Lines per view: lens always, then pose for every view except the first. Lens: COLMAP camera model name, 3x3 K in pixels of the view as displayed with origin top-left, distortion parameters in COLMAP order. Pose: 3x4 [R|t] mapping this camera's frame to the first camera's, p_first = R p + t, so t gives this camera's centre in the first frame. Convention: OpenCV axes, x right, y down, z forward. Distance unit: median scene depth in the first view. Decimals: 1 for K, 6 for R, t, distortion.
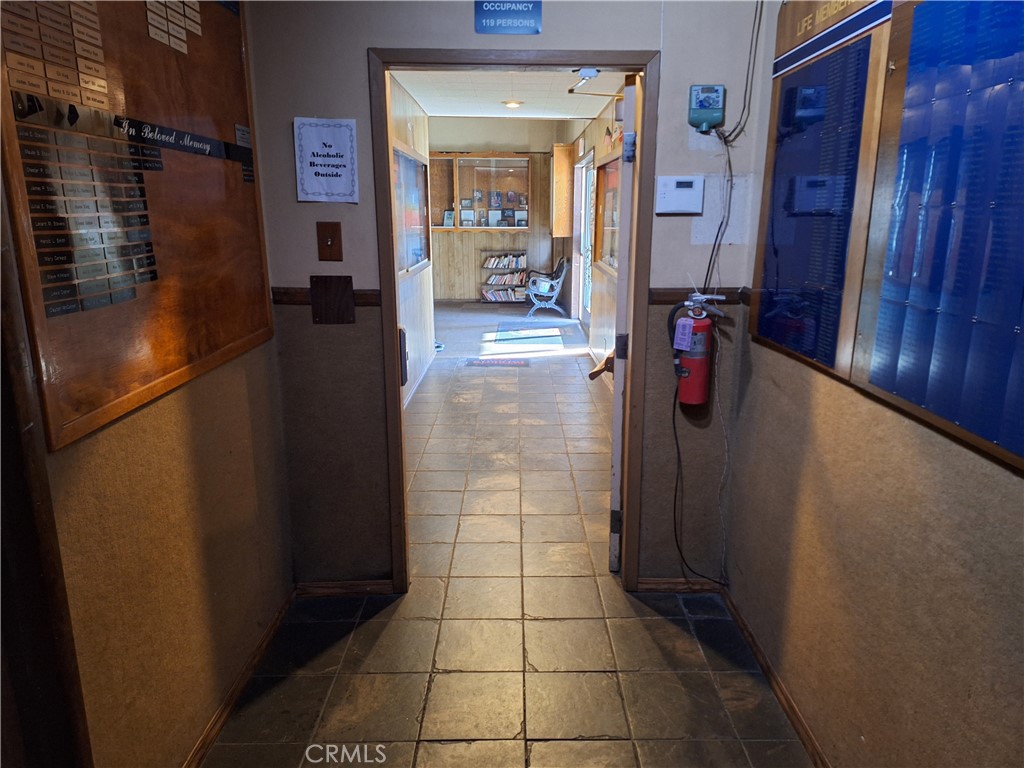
lens RADIAL K [[706.4, 0, 512.9], [0, 706.4, 384.1], [0, 0, 1]] dist [0.059600, -0.040565]
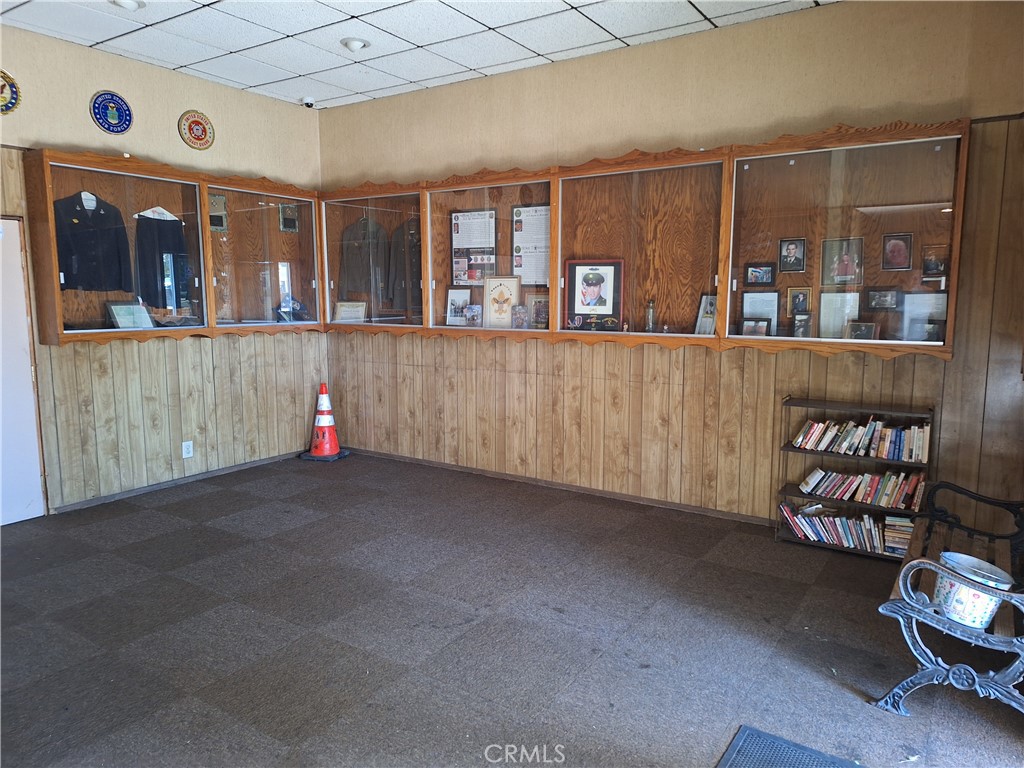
lens RADIAL K [[706.4, 0, 511.3], [0, 706.4, 379.7], [0, 0, 1]] dist [0.059600, -0.040565]
pose [[0.832468, 0.069864, -0.549651, 0.038189], [-0.123416, 0.990477, -0.061023, -0.158207], [0.540153, 0.118635, 0.833163, 0.611344]]
